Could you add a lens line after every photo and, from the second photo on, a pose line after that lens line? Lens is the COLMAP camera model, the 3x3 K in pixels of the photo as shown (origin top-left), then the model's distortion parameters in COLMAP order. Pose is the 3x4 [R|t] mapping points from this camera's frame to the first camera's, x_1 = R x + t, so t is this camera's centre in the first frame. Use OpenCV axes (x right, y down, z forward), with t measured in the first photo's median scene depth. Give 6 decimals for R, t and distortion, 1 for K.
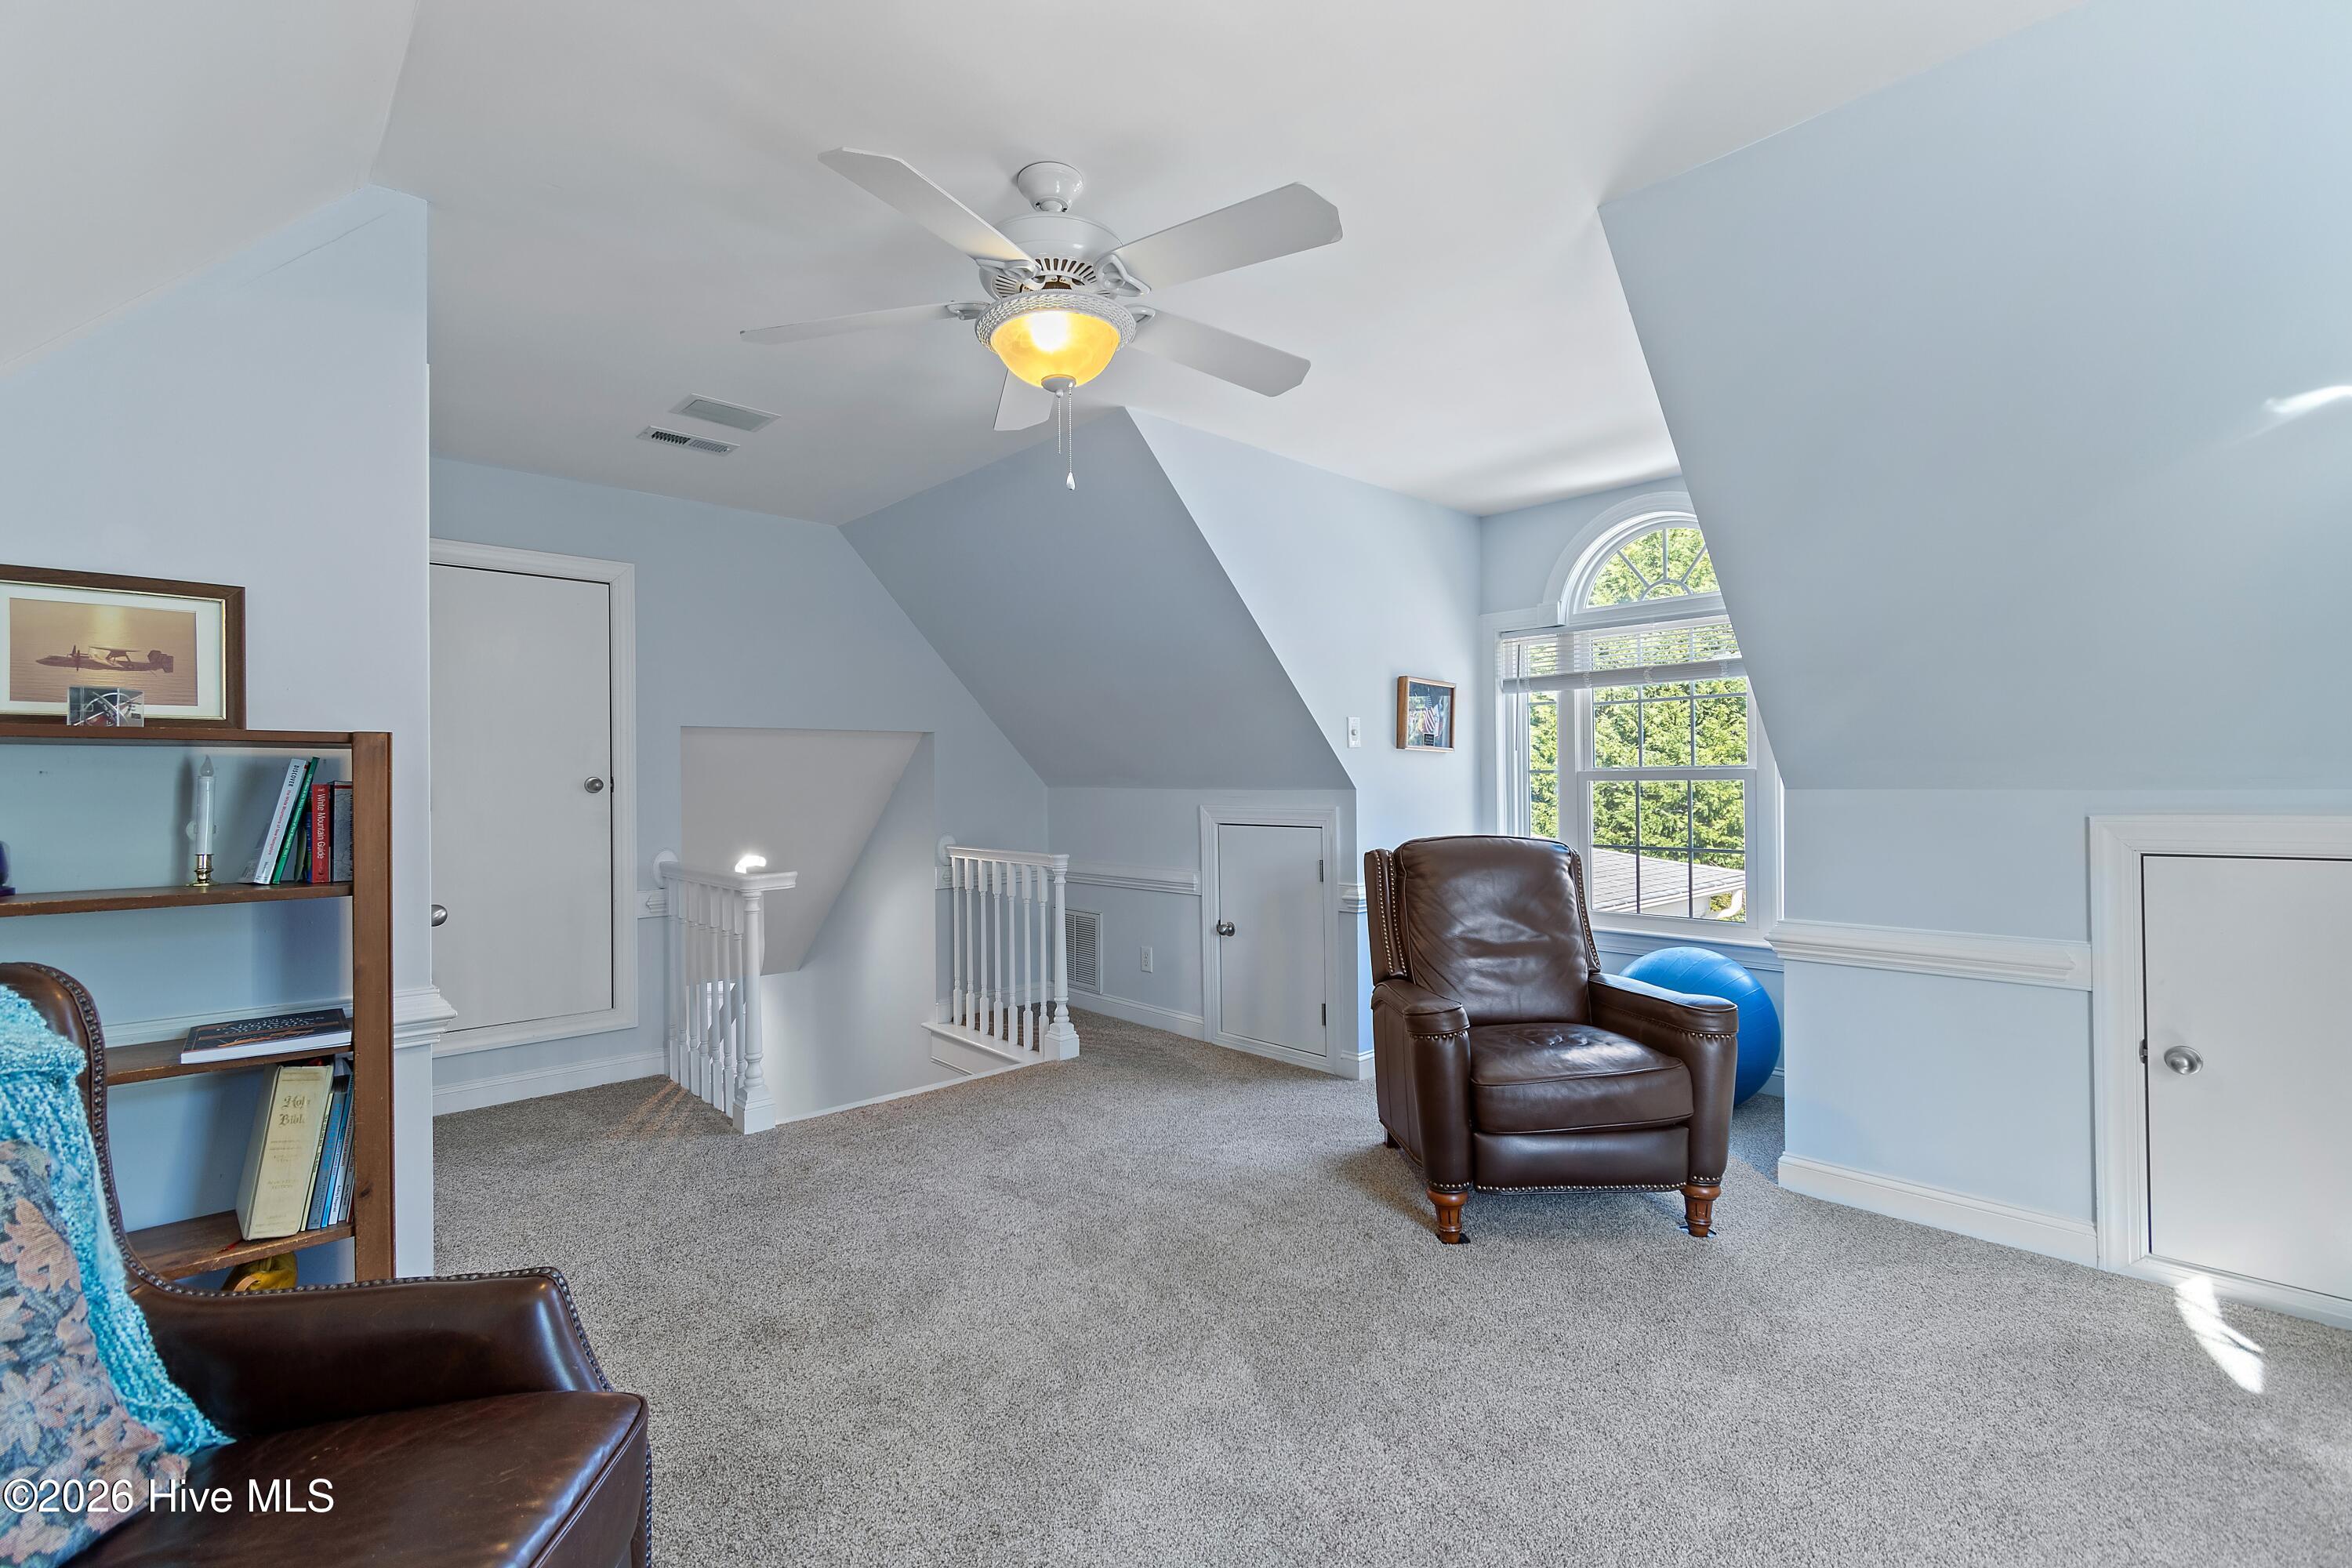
lens RADIAL K [[1033.5, 0, 1170.0], [0, 1033.5, 786.2], [0, 0, 1]] dist [0.003400, -0.000793]
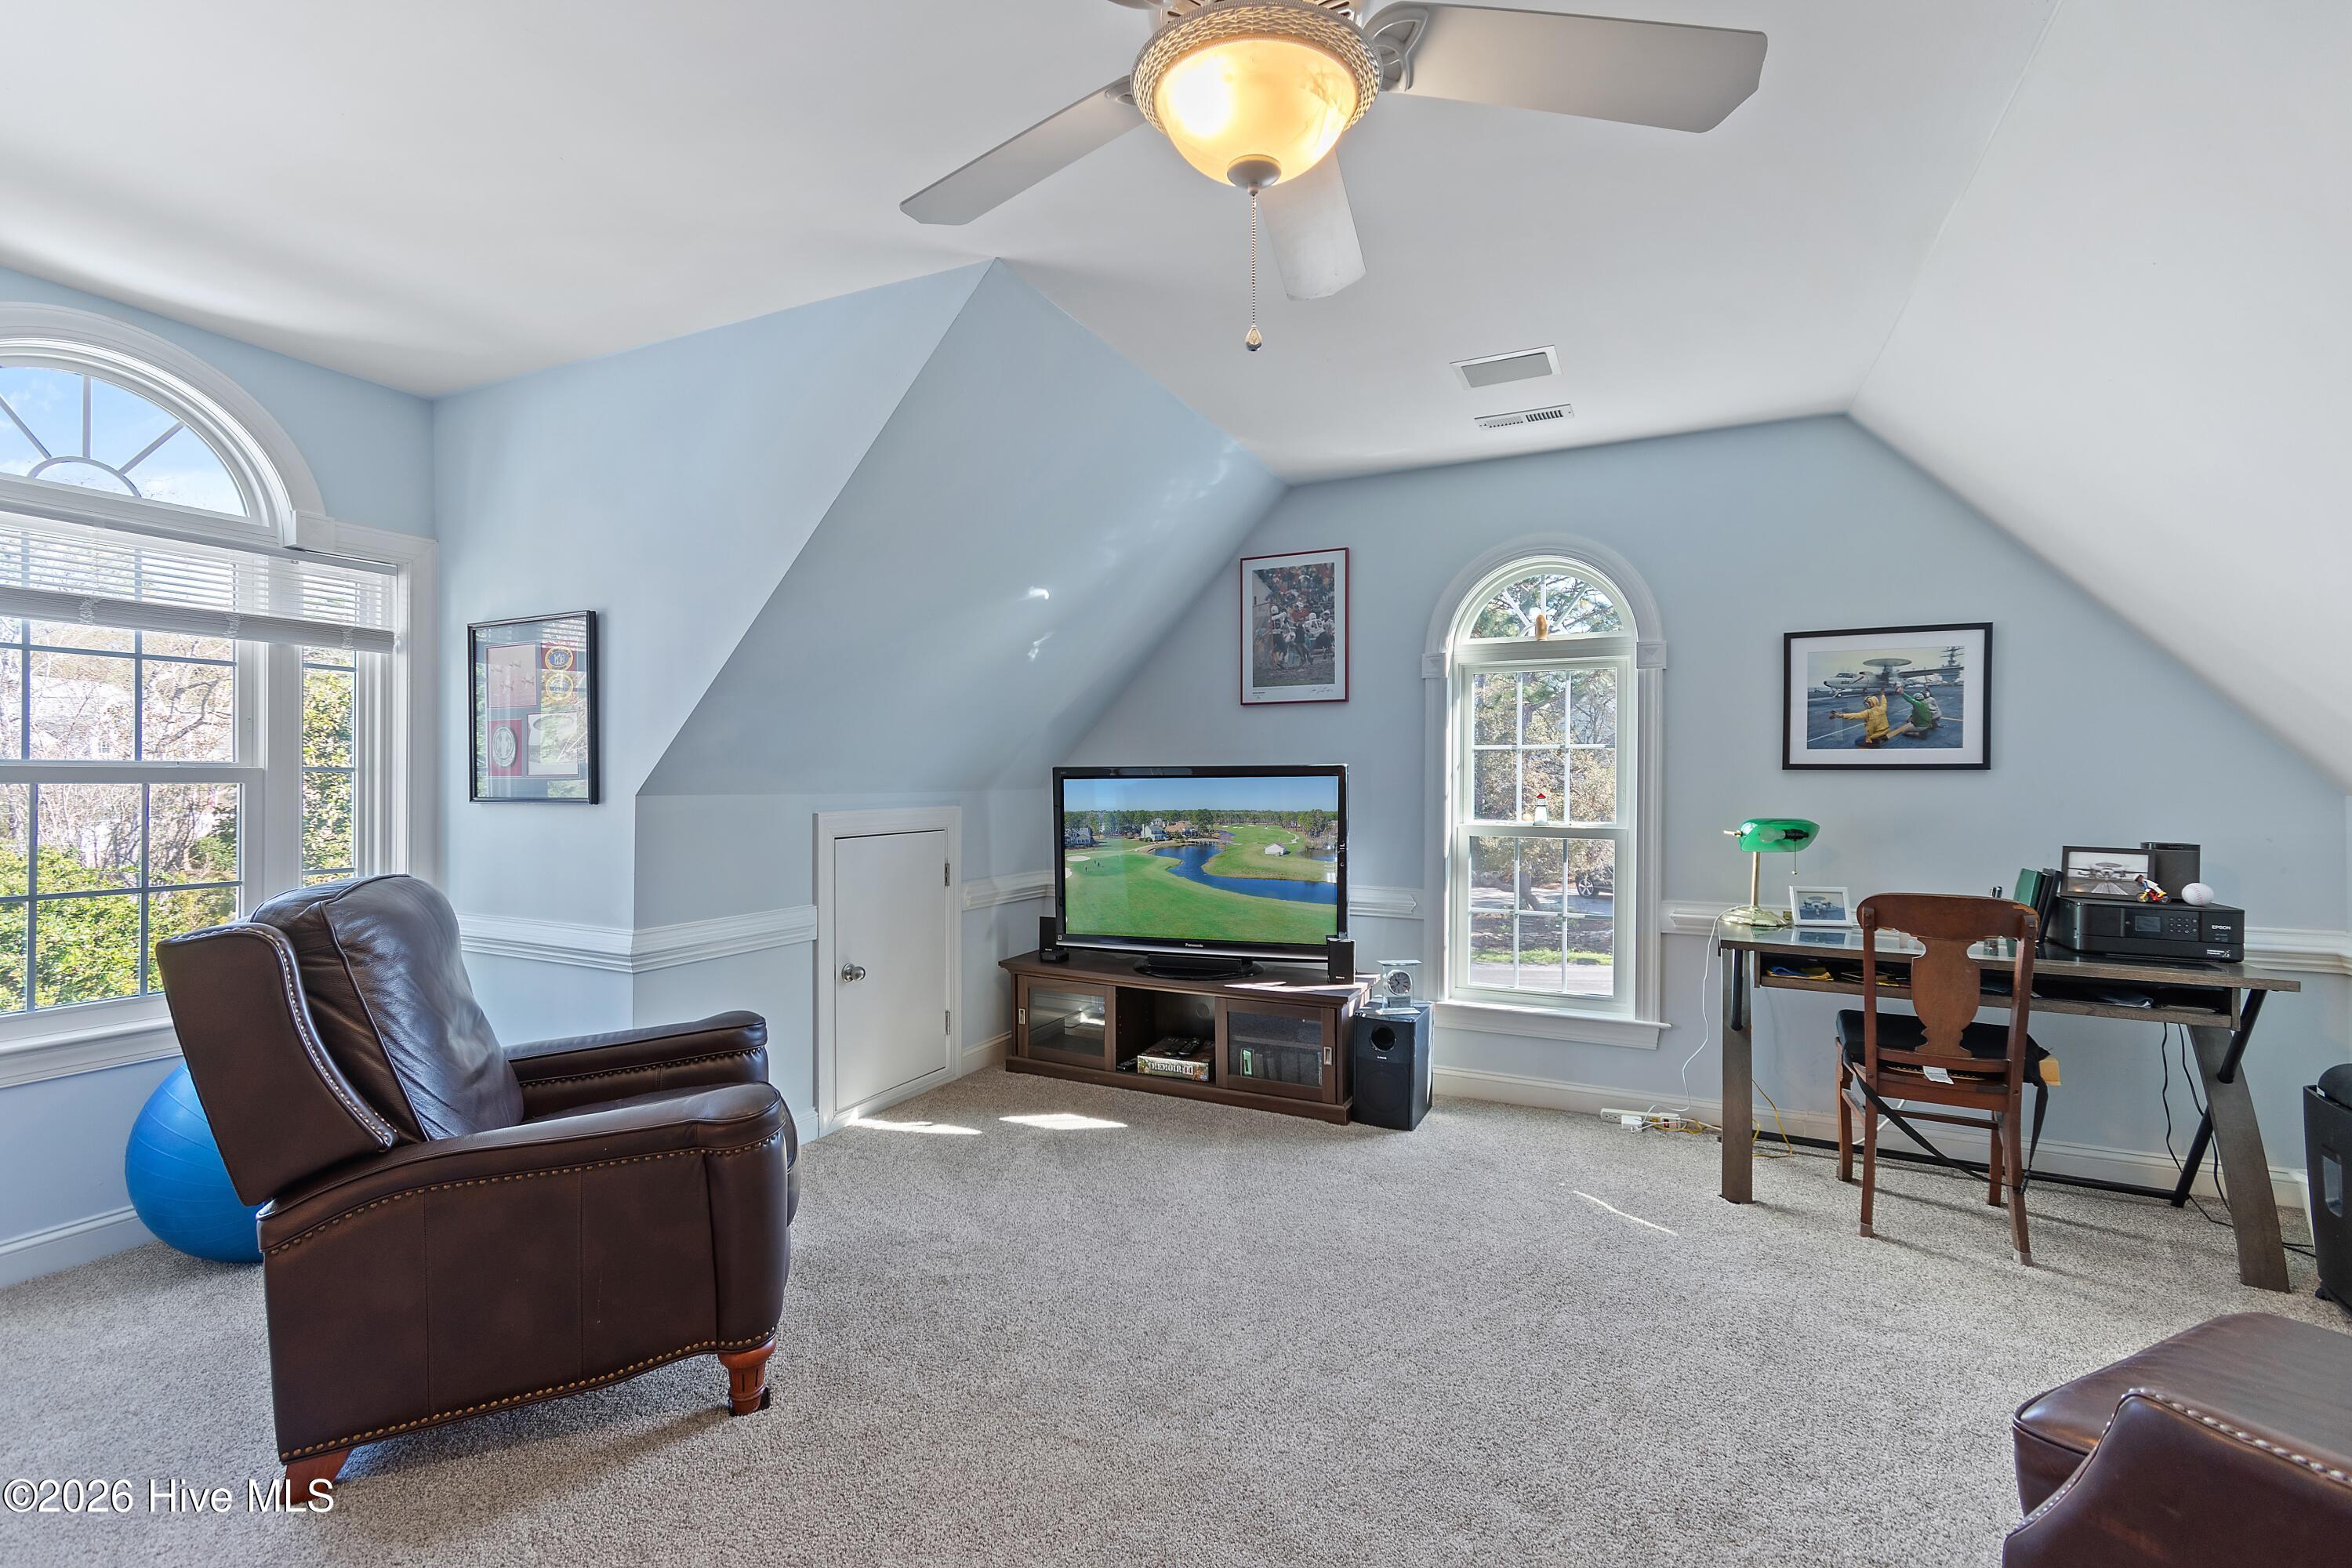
lens RADIAL K [[1033.5, 0, 1170.0], [0, 1033.5, 786.2], [0, 0, 1]] dist [0.003400, -0.000793]
pose [[-0.410287, 0.006255, 0.911935, -0.590979], [-0.003208, 0.999960, -0.008302, 0.003192], [-0.911951, -0.006331, -0.410251, 1.196708]]
